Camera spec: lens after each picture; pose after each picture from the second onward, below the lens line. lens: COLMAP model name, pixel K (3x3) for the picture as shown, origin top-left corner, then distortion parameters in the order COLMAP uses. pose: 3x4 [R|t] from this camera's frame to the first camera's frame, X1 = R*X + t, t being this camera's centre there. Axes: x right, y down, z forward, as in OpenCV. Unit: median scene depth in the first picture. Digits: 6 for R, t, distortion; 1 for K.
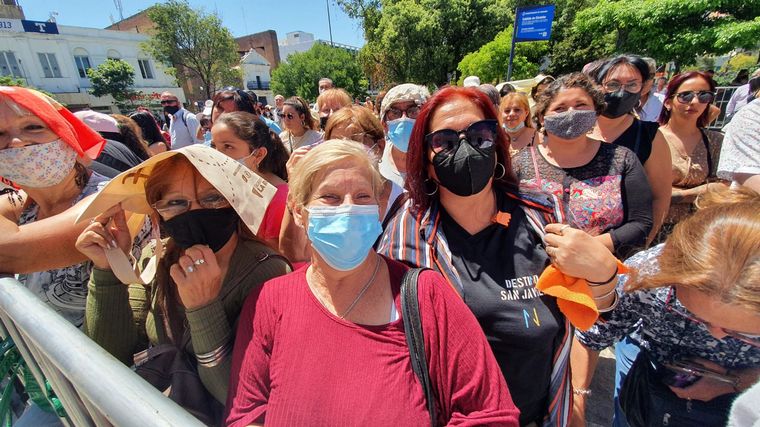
lens RADIAL K [[301.9, 0, 380.4], [0, 301.9, 214.9], [0, 0, 1]] dist [0.013915, -0.017560]
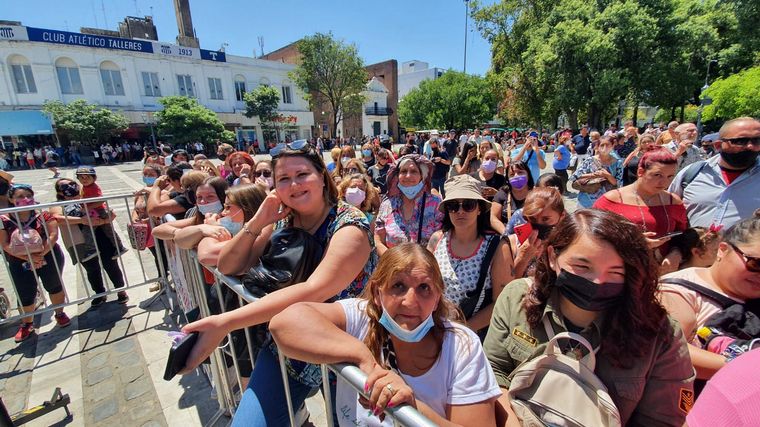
lens RADIAL K [[301.9, 0, 380.4], [0, 301.9, 214.9], [0, 0, 1]] dist [0.013915, -0.017560]
pose [[0.961798, 0.102985, -0.253650, -0.136557], [-0.122429, 0.990535, -0.062063, -0.020759], [0.244858, 0.090746, 0.965303, 0.056494]]
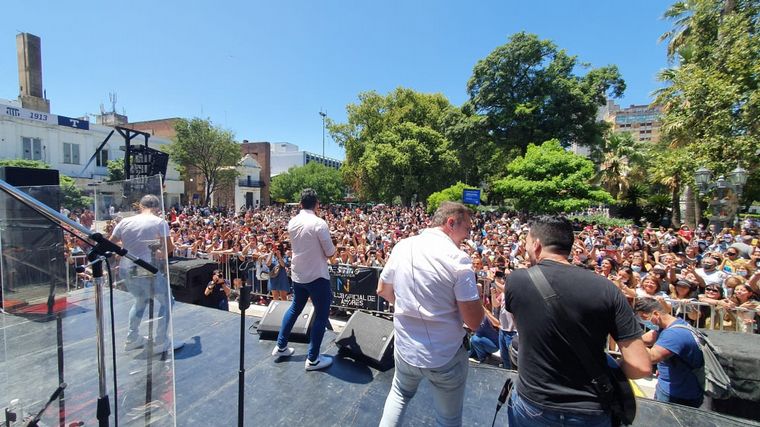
lens RADIAL K [[299.7, 0, 378.6], [0, 299.7, 214.3], [0, 0, 1]] dist [0.013998, -0.003414]
pose [[0.988471, 0.076223, 0.130827, -0.085627], [-0.032702, 0.951126, -0.307067, 0.028735], [-0.147839, 0.299248, 0.942653, -0.177768]]
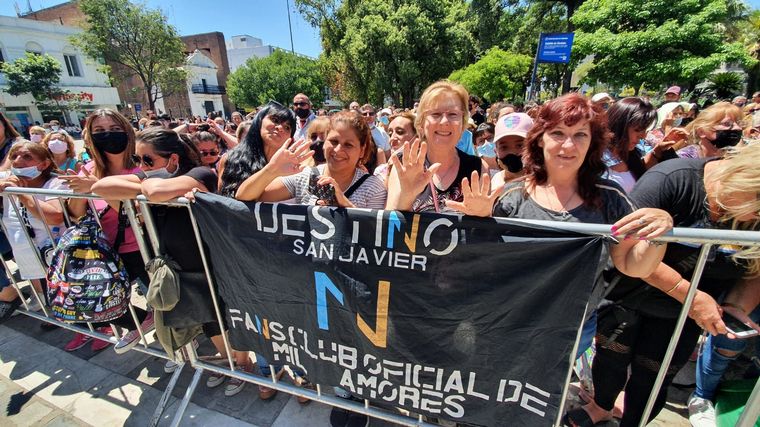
lens RADIAL K [[301.5, 0, 380.0], [0, 301.5, 213.5], [0, 0, 1]] dist [0.007038, -0.013512]
pose [[0.983142, -0.024576, 0.181182, -0.079417], [0.030653, 0.999055, -0.030820, -0.001396], [-0.180253, 0.035854, 0.982967, 0.009549]]
